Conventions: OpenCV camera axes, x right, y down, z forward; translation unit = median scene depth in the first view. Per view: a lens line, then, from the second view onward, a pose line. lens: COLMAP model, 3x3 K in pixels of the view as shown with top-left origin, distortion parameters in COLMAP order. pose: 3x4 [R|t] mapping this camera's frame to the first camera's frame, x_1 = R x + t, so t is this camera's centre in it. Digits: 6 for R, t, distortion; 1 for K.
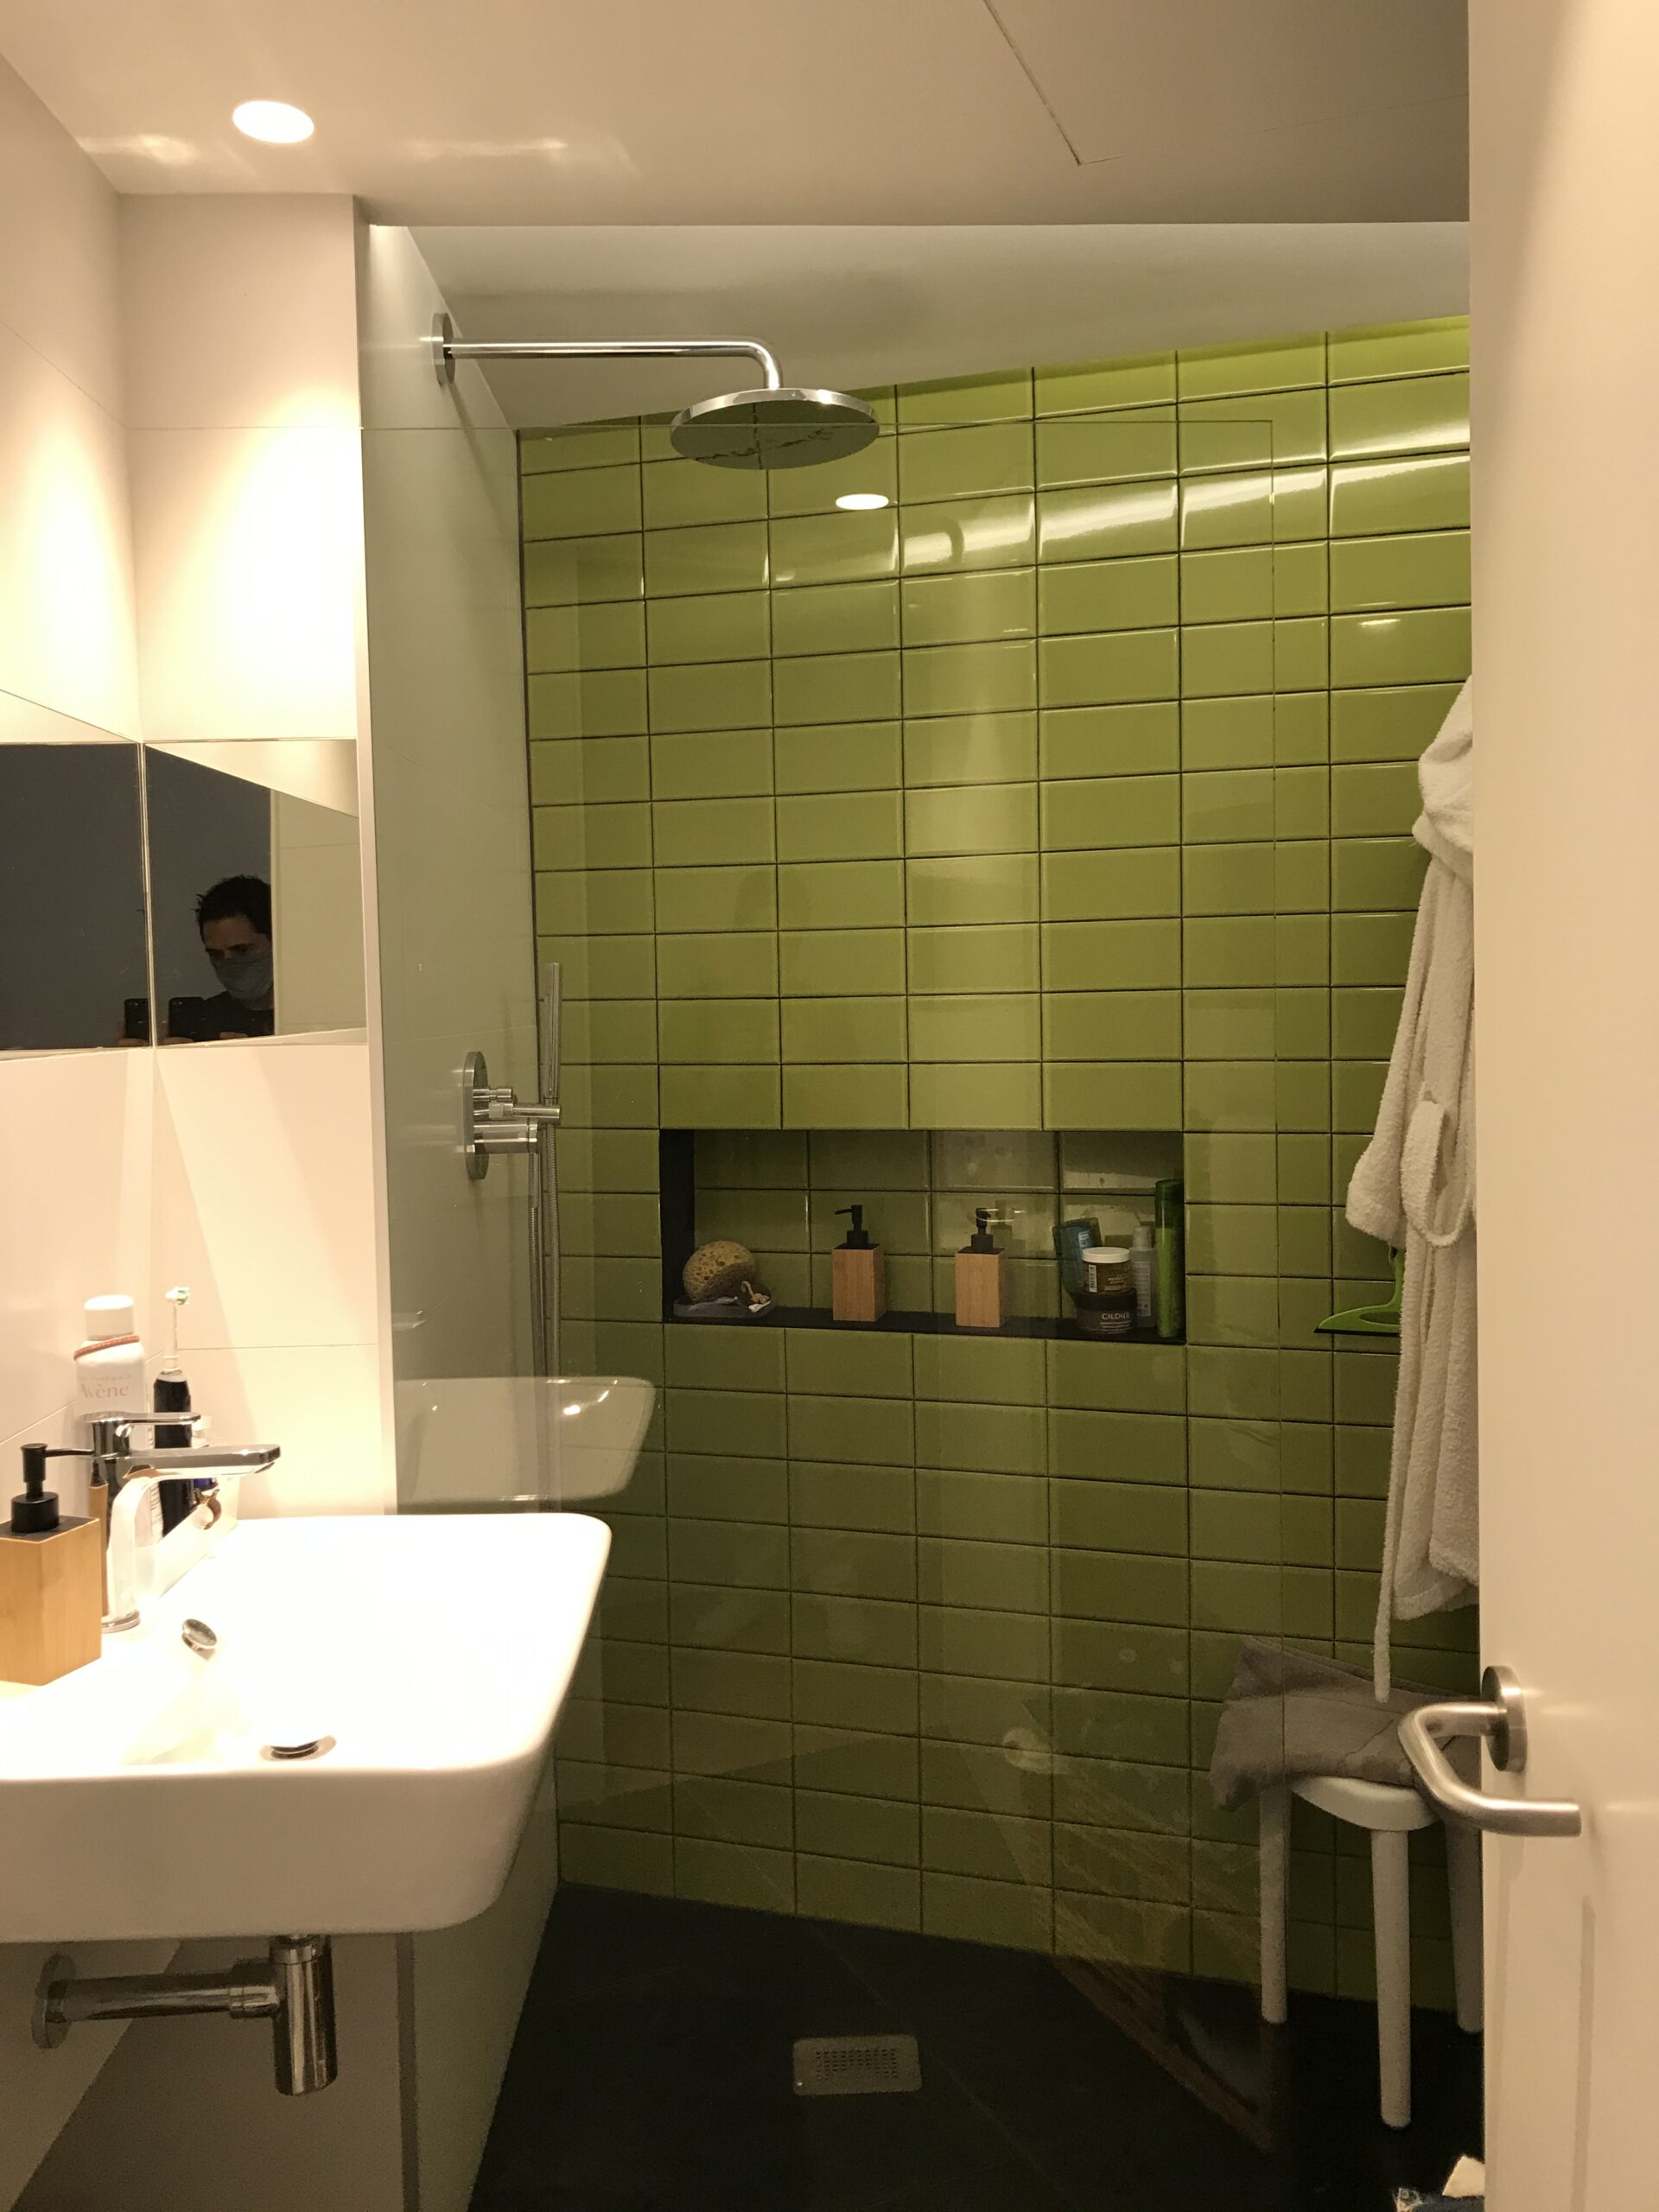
lens RADIAL K [[1798.6, 0, 829.5], [0, 1798.6, 1080.7], [0, 0, 1]] dist [0.045697, -0.078594]
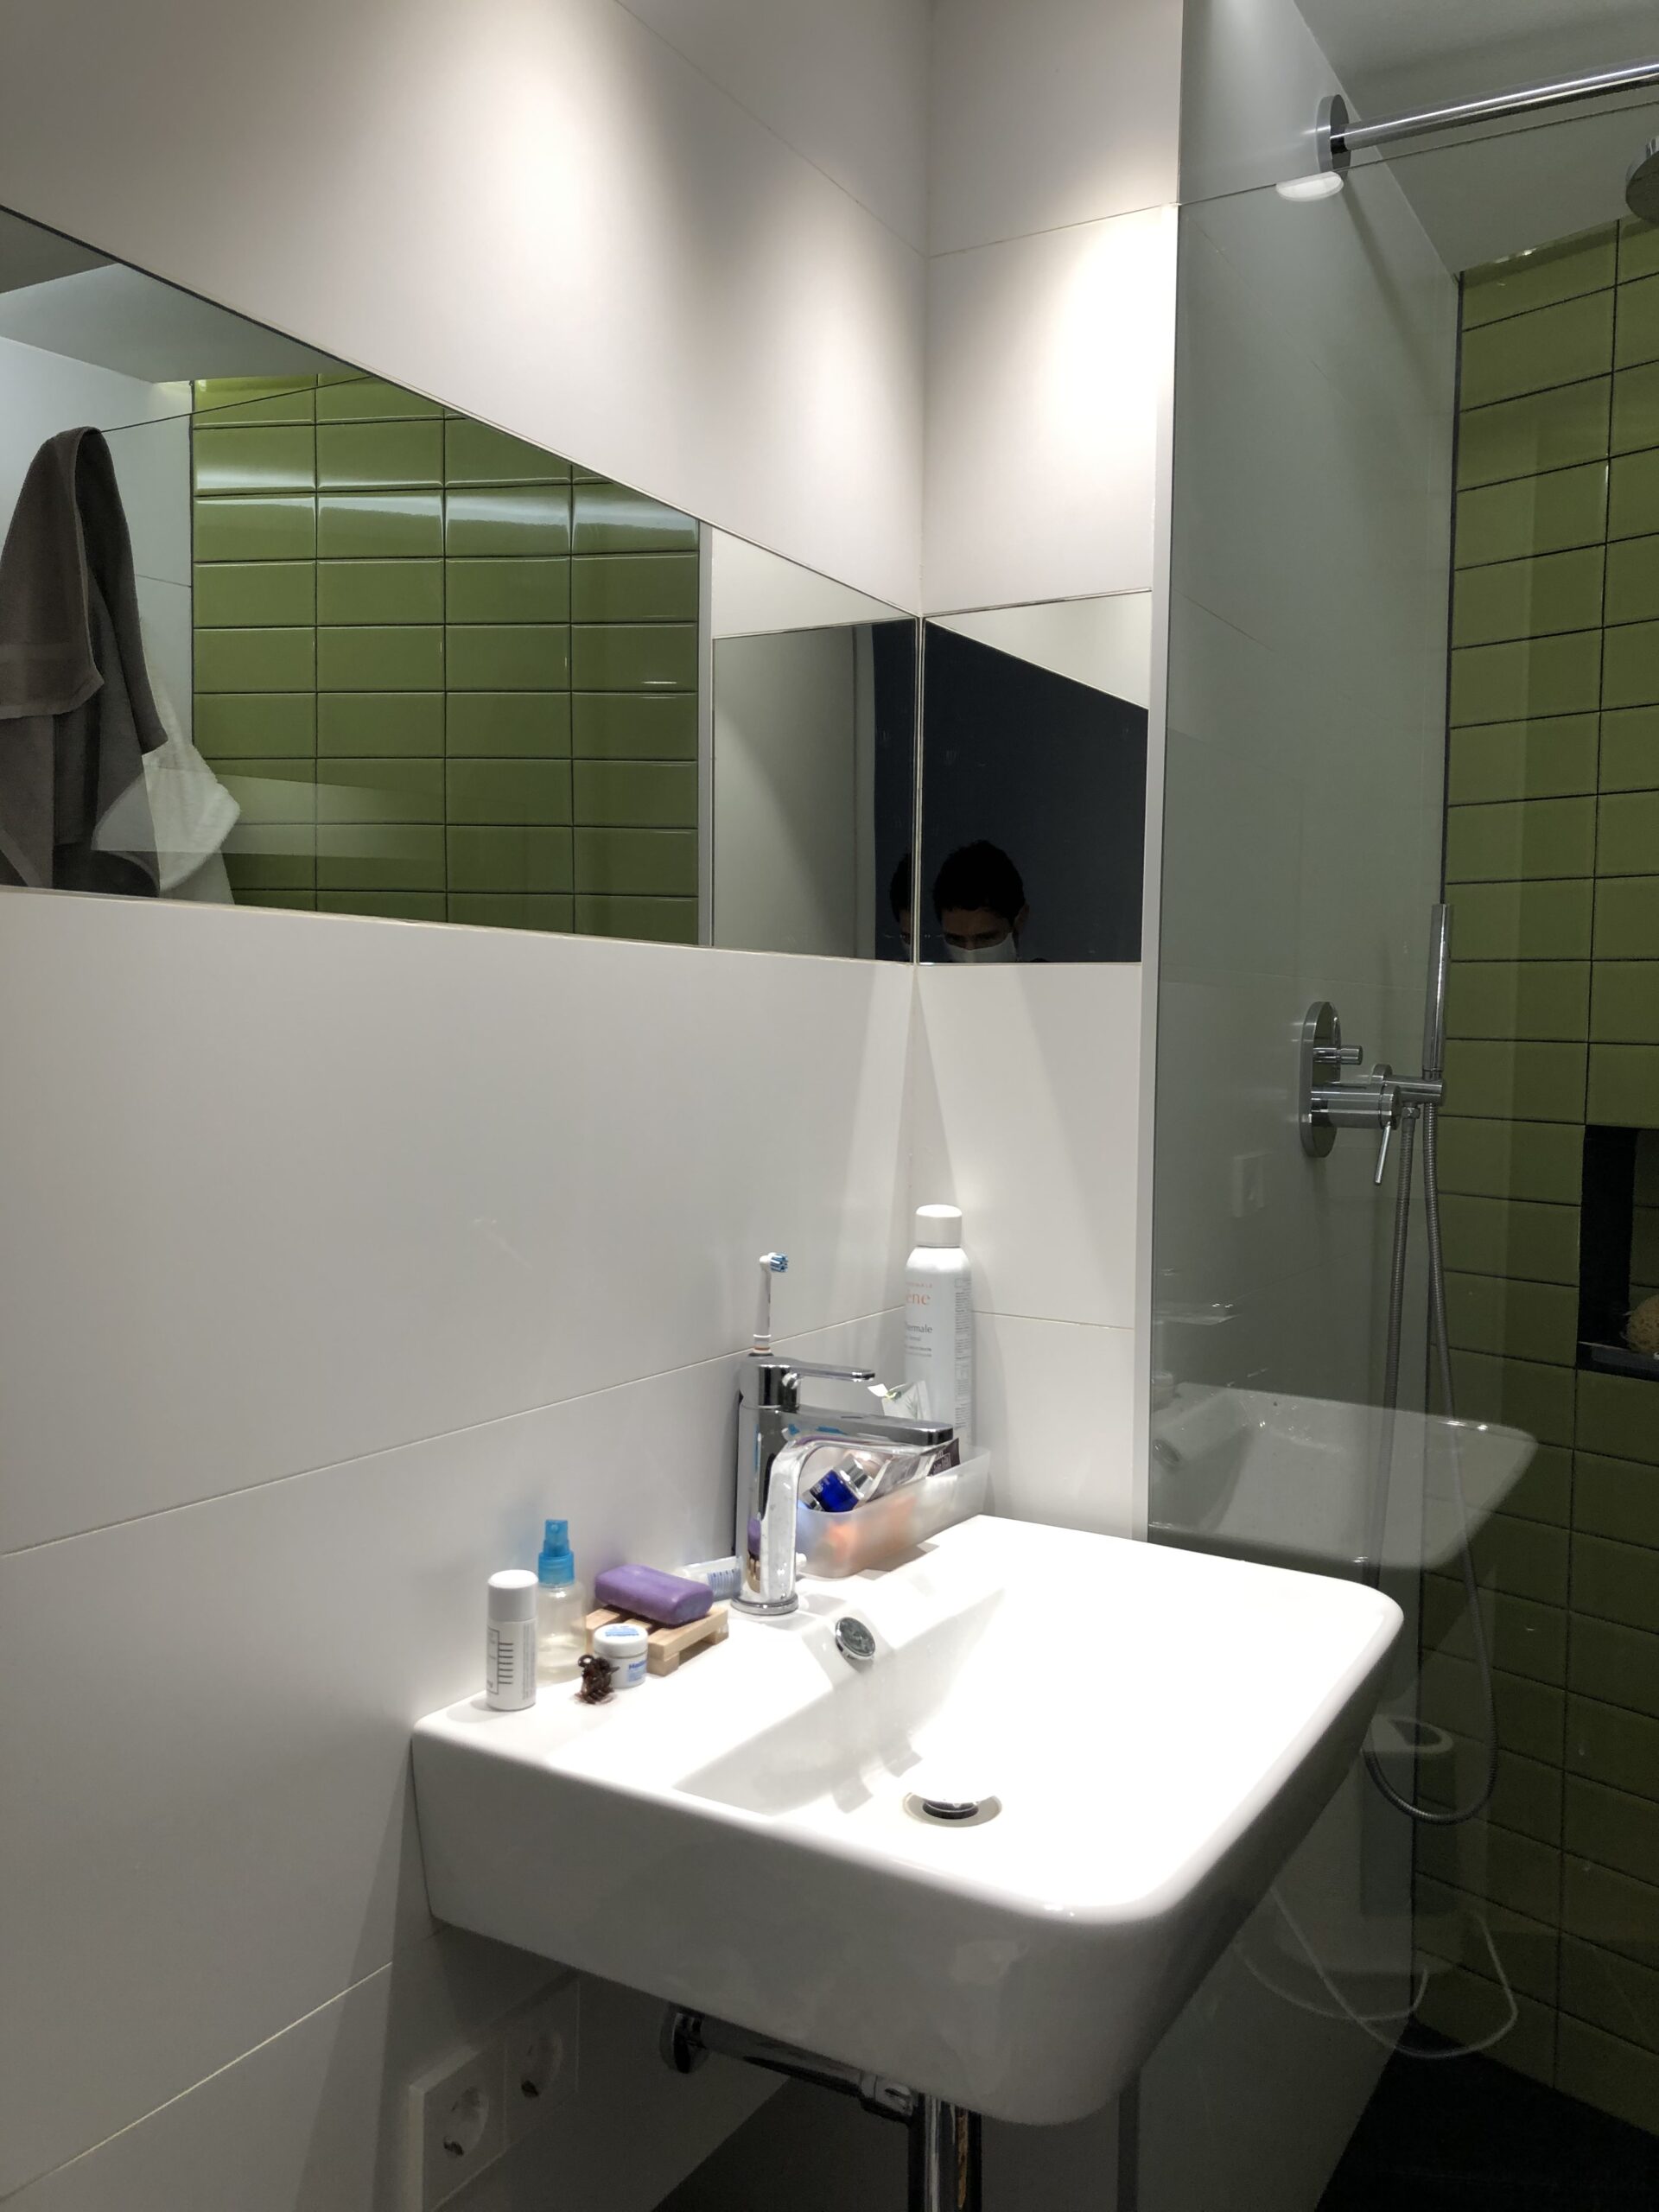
lens RADIAL K [[1807.5, 0, 840.3], [0, 1807.5, 1077.6], [0, 0, 1]] dist [0.088139, -0.119219]
pose [[0.860861, 0.054058, -0.505960, 0.039514], [-0.060266, 0.998174, 0.004109, 0.030044], [0.505258, 0.026954, 0.862547, 0.179952]]
